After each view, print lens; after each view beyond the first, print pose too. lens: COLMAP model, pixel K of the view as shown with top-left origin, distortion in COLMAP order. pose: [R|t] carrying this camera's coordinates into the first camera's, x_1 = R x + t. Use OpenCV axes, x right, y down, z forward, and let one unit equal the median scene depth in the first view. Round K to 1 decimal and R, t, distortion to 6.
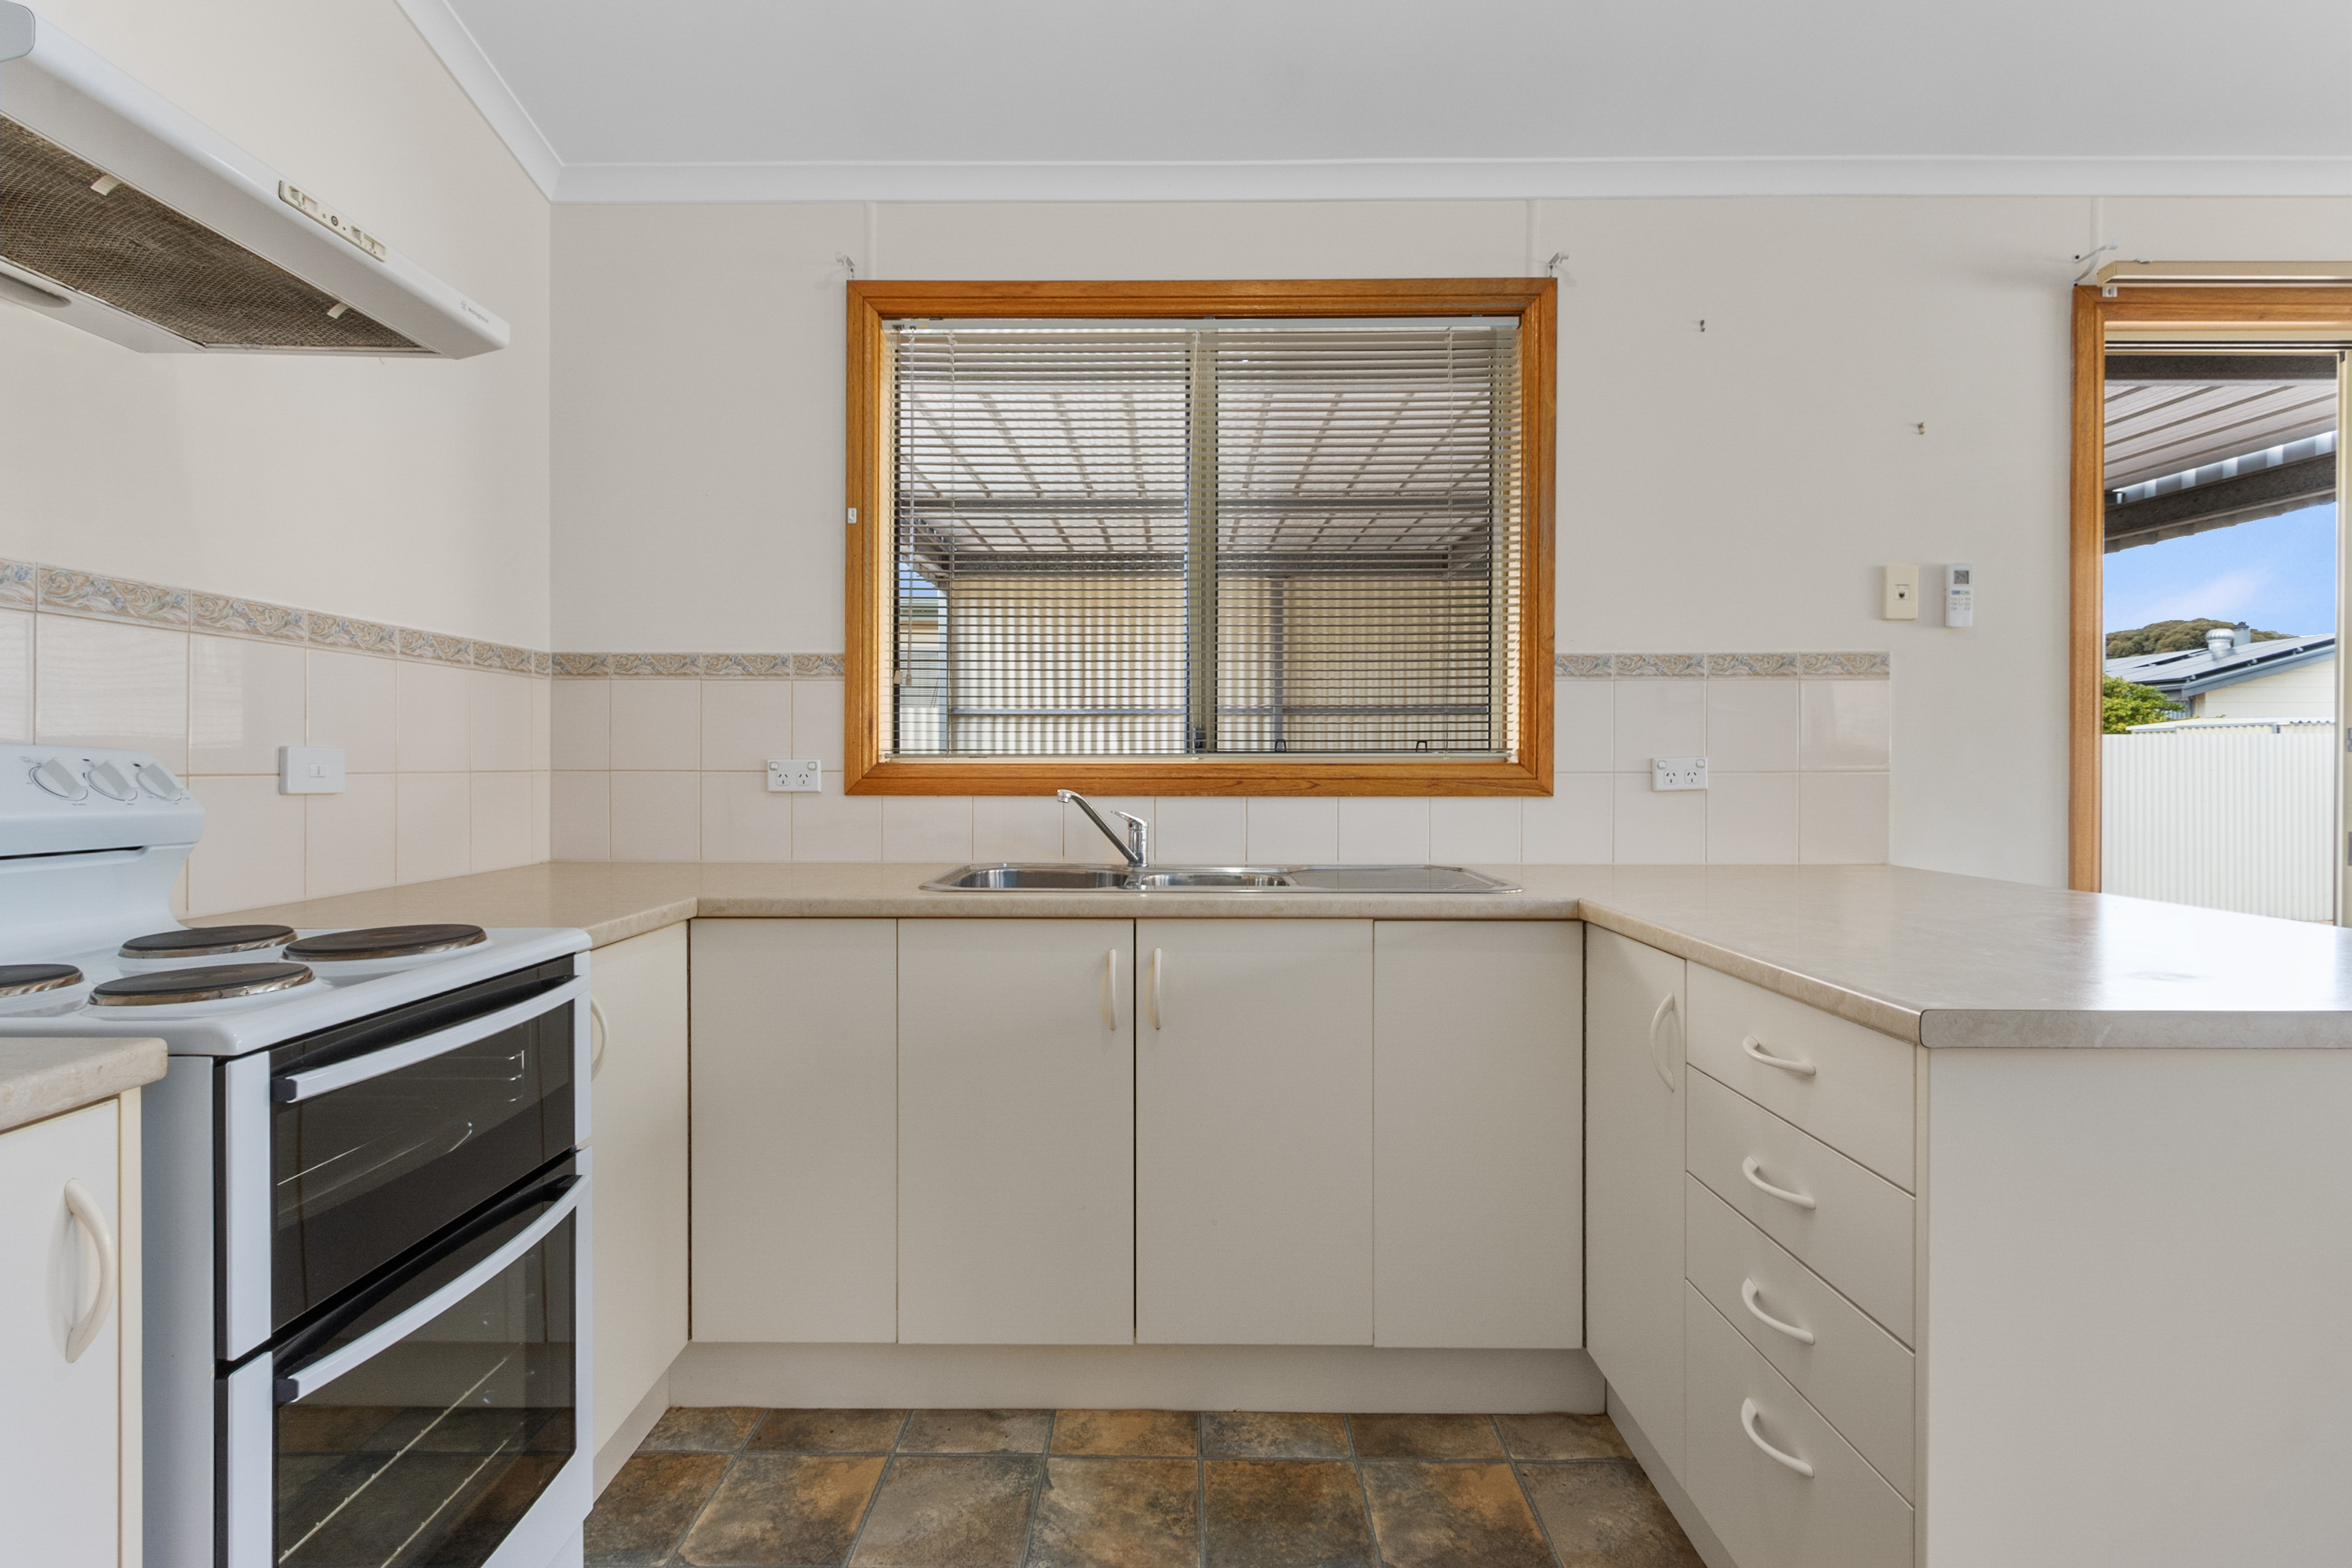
lens RADIAL K [[1087.5, 0, 1164.7], [0, 1087.5, 772.2], [0, 0, 1]] dist [0.004351, -0.000714]
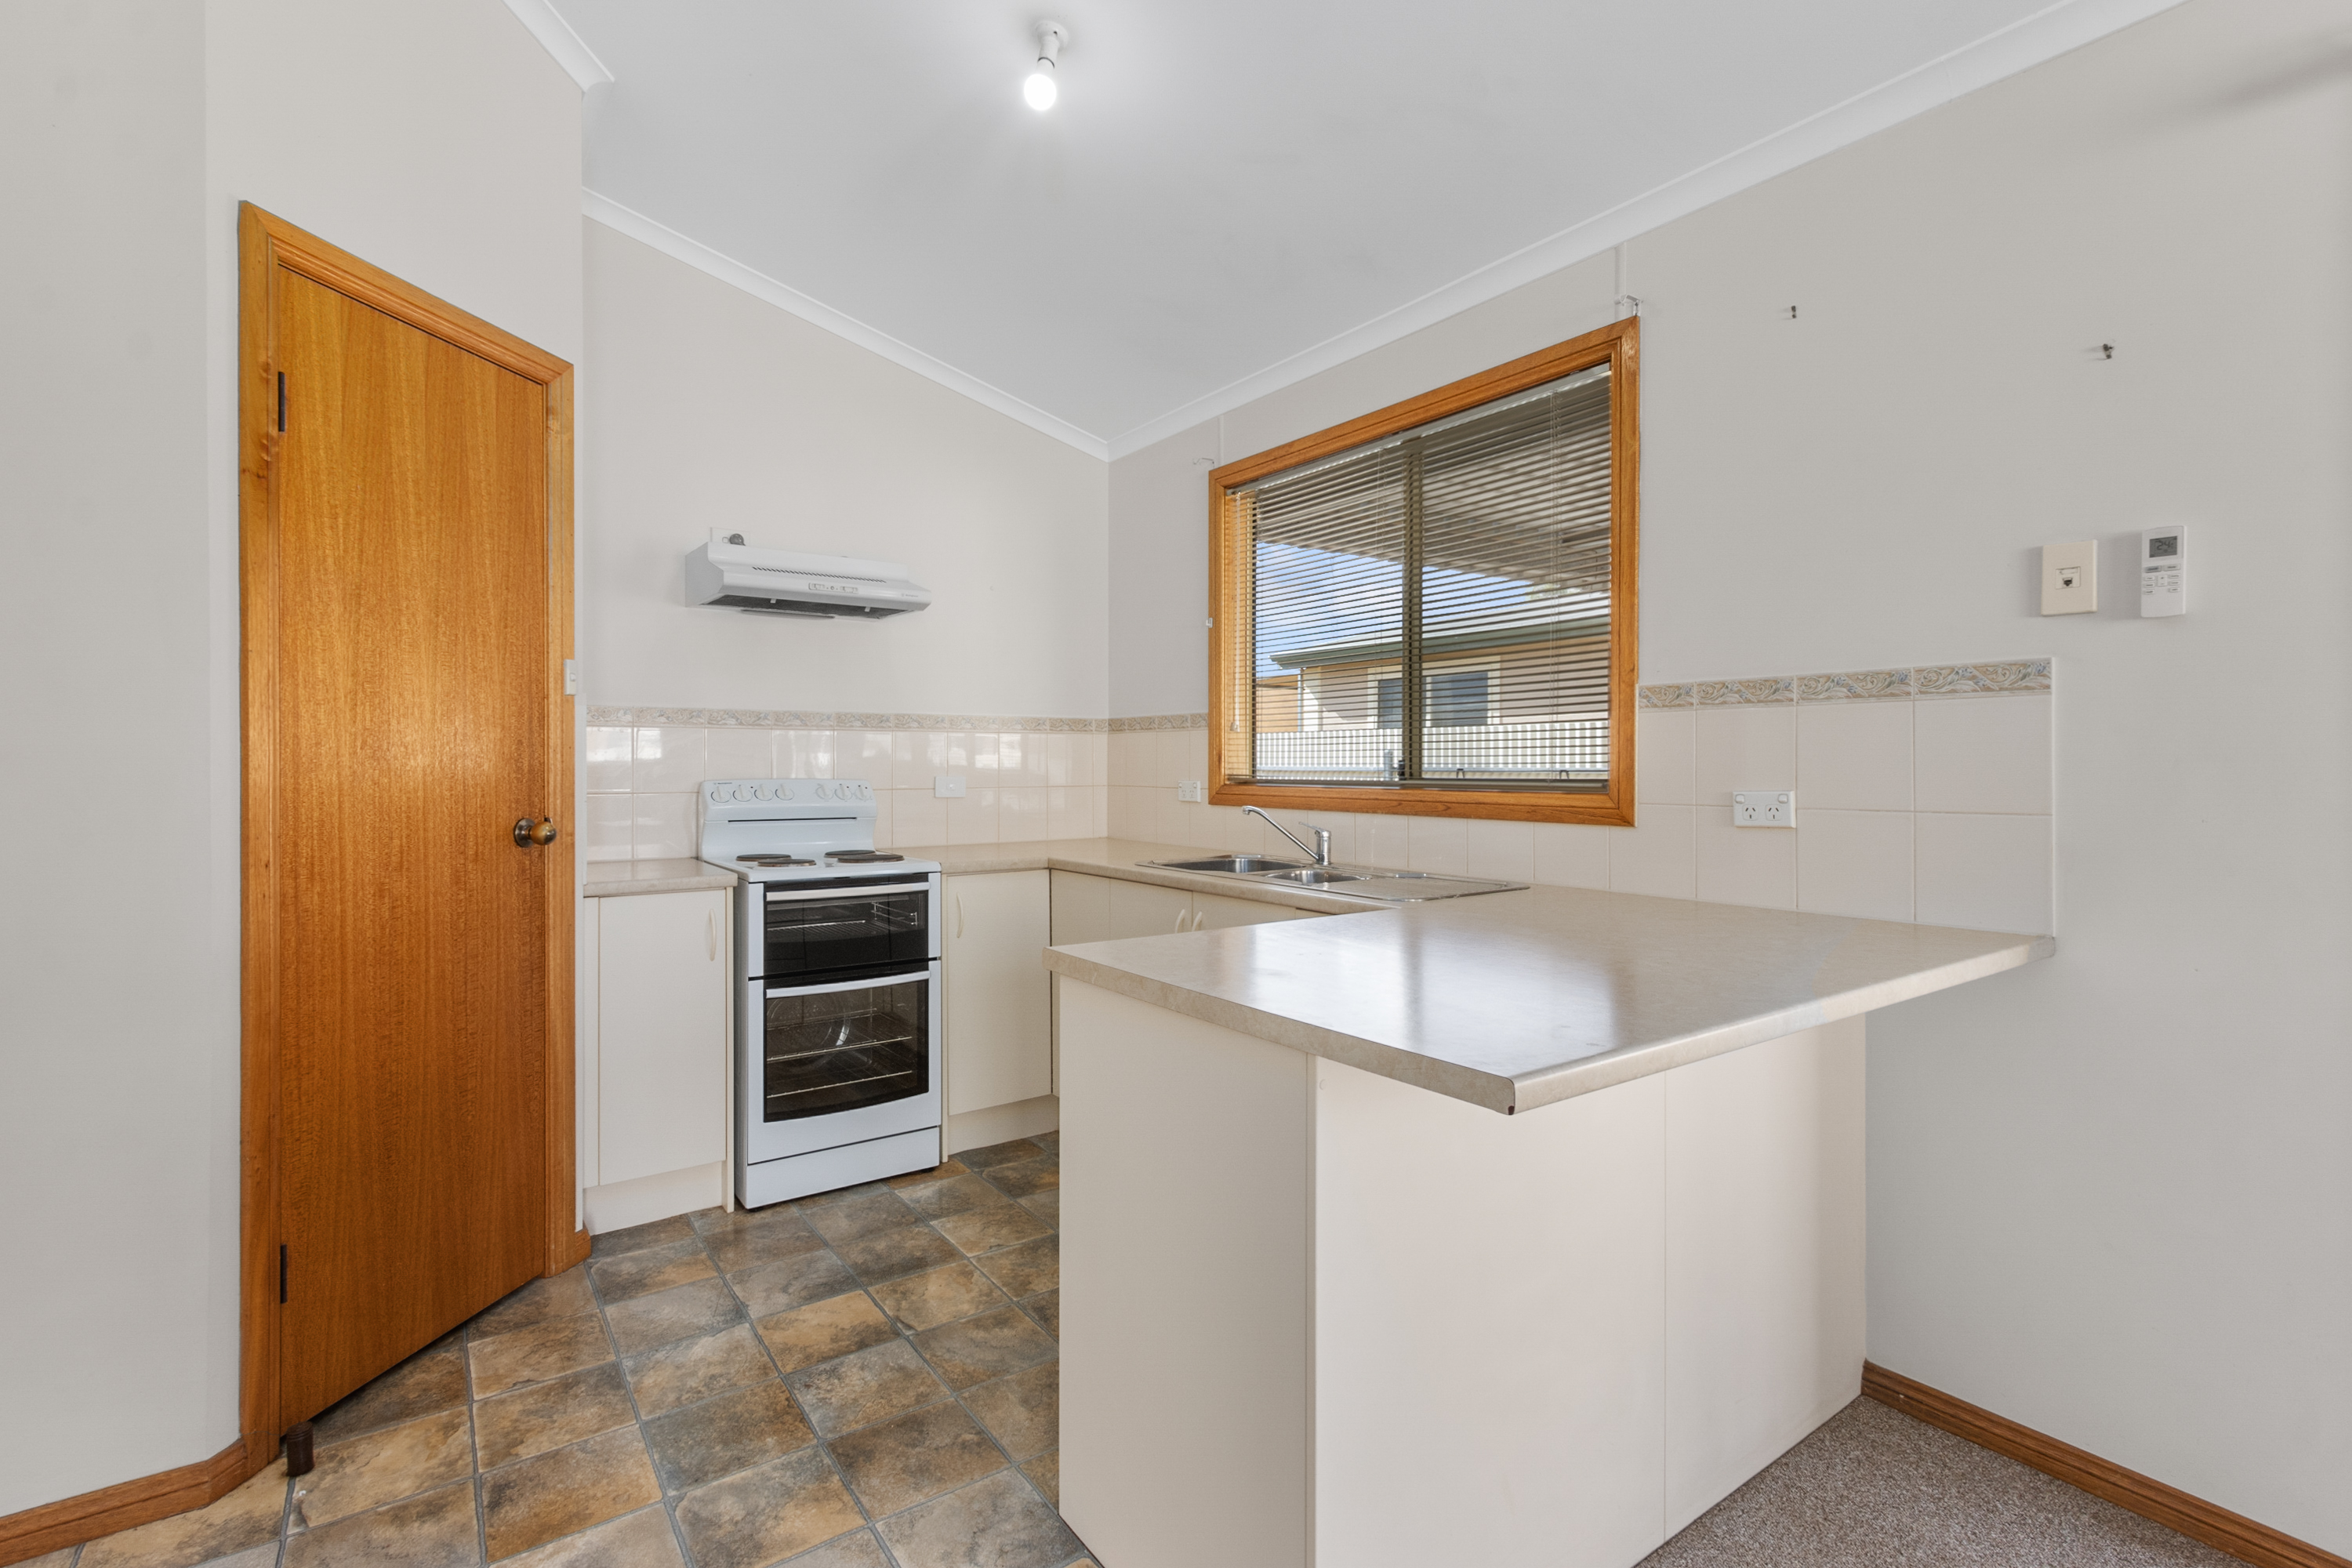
lens RADIAL K [[1070.8, 0, 1162.1], [0, 1070.8, 768.1], [0, 0, 1]] dist [0.002989, -0.001324]
pose [[0.583562, 0.003160, -0.812063, 0.911987], [-0.003692, 0.999992, 0.001238, -0.032198], [0.812060, 0.002276, 0.583569, 0.058141]]
